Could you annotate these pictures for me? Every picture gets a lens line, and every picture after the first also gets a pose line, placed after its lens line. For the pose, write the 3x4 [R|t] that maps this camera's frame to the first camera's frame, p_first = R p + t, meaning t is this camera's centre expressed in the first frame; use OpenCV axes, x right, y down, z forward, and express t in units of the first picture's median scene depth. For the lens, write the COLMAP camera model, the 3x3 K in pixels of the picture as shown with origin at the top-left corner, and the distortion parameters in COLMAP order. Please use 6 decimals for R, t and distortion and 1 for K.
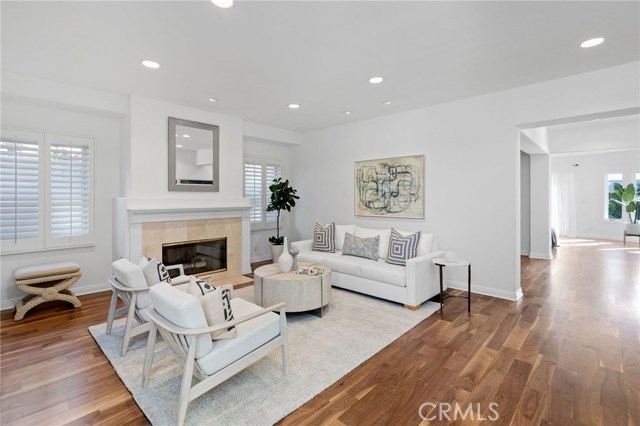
lens RADIAL K [[300.0, 0, 323.1], [0, 300.0, 199.5], [0, 0, 1]] dist [0.003971, 0.000009]
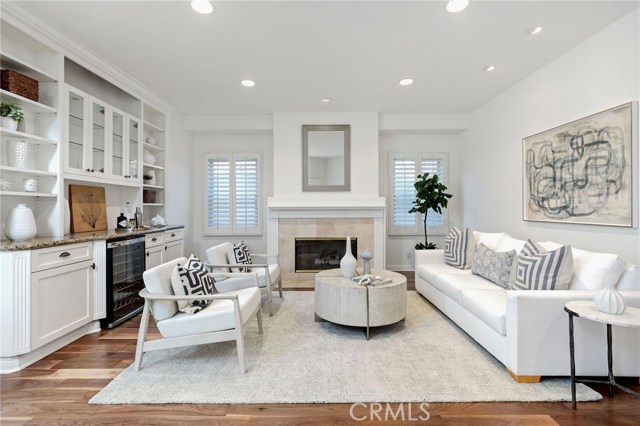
lens RADIAL K [[312.2, 0, 320.8], [0, 312.2, 207.0], [0, 0, 1]] dist [0.003675, 0.000401]
pose [[0.680716, -0.001401, -0.732546, 0.344359], [-0.003164, 0.999983, -0.004852, 0.032016], [0.732540, 0.005621, 0.680701, 0.234805]]
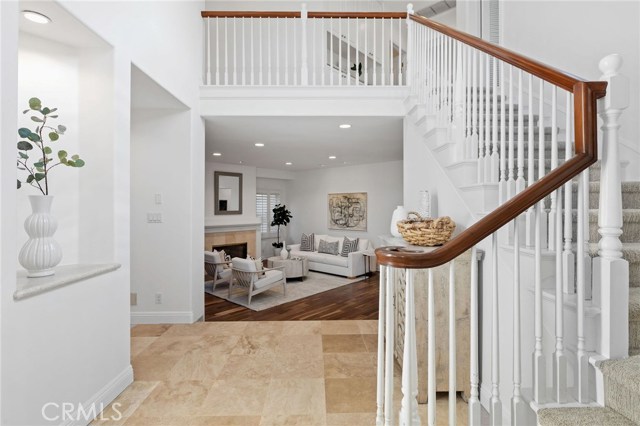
lens RADIAL K [[312.2, 0, 321.4], [0, 312.2, 210.1], [0, 0, 1]] dist [0.003675, 0.000401]
pose [[0.999983, -0.000724, 0.005777, 0.070044], [0.000706, 0.999995, 0.003084, -0.053754], [-0.005779, -0.003080, 0.999979, -0.693360]]
